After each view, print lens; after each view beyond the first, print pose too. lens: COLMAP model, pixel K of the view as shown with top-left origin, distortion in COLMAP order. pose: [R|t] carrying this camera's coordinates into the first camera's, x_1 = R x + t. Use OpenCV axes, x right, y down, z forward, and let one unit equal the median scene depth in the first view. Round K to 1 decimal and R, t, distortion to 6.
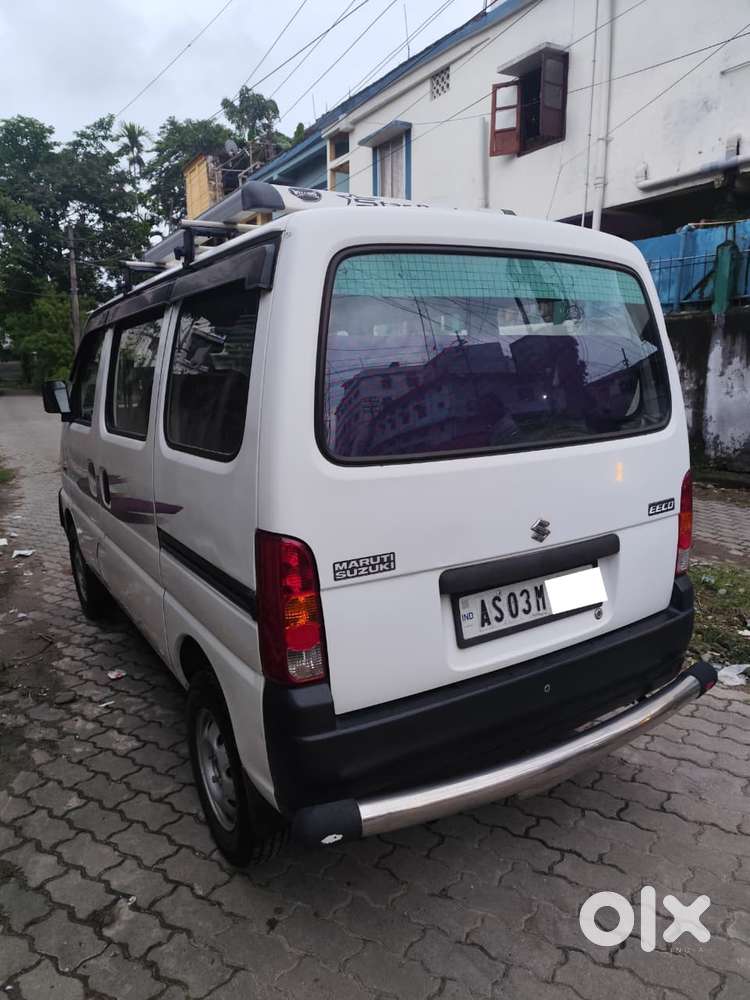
lens RADIAL K [[684.9, 0, 382.4], [0, 684.9, 498.7], [0, 0, 1]] dist [0.030083, -0.031923]
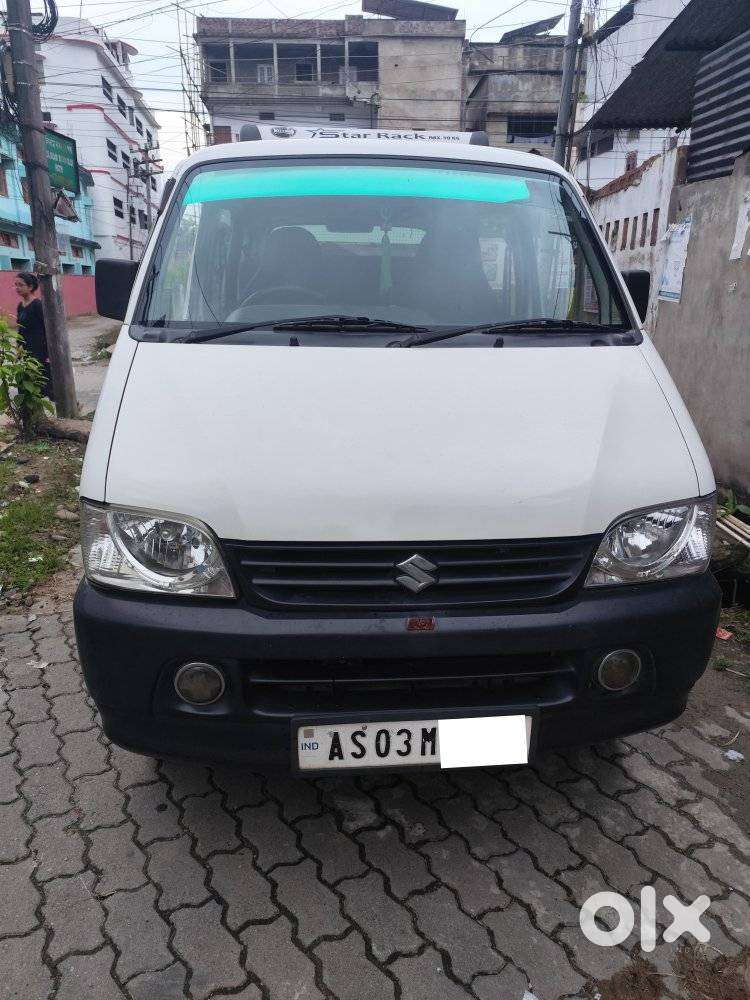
lens RADIAL K [[684.9, 0, 379.1], [0, 684.9, 500.5], [0, 0, 1]] dist [0.030083, -0.031923]
pose [[-0.885974, -0.128554, 0.445560, -0.872602], [0.097733, 0.887466, 0.450391, -0.433746], [-0.453319, 0.442581, -0.773708, 2.514606]]
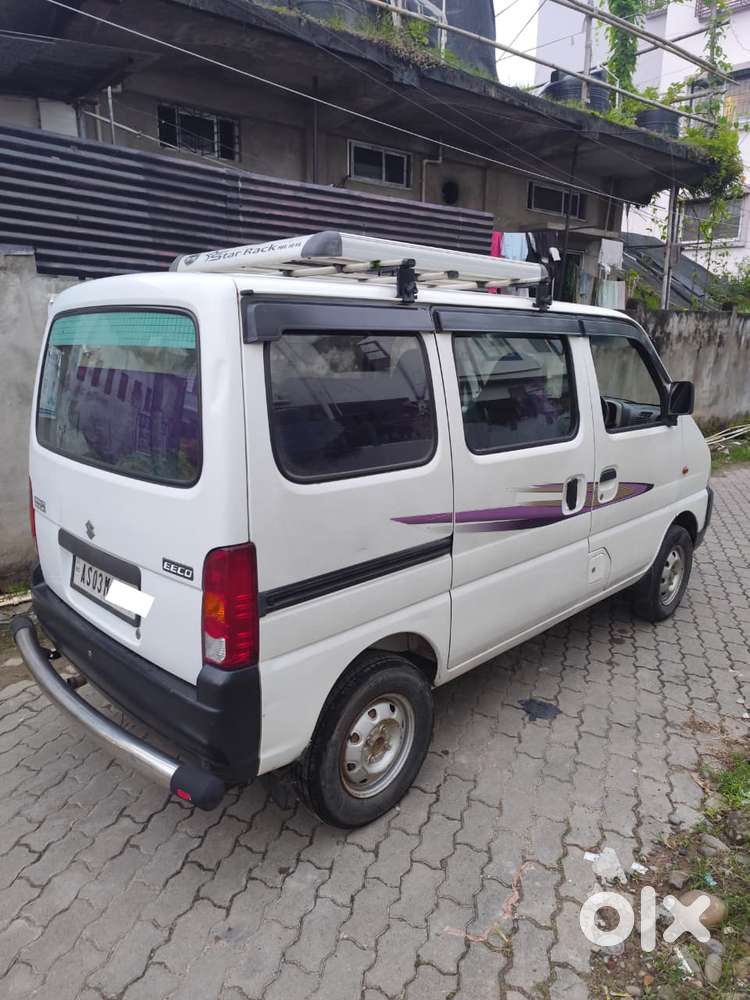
lens RADIAL K [[684.9, 0, 383.7], [0, 684.9, 494.3], [0, 0, 1]] dist [0.030083, -0.031923]
pose [[0.221856, 0.243163, -0.944273, 1.160005], [-0.196977, 0.959617, 0.200835, -0.285421], [0.954977, 0.141443, 0.260794, 0.895853]]
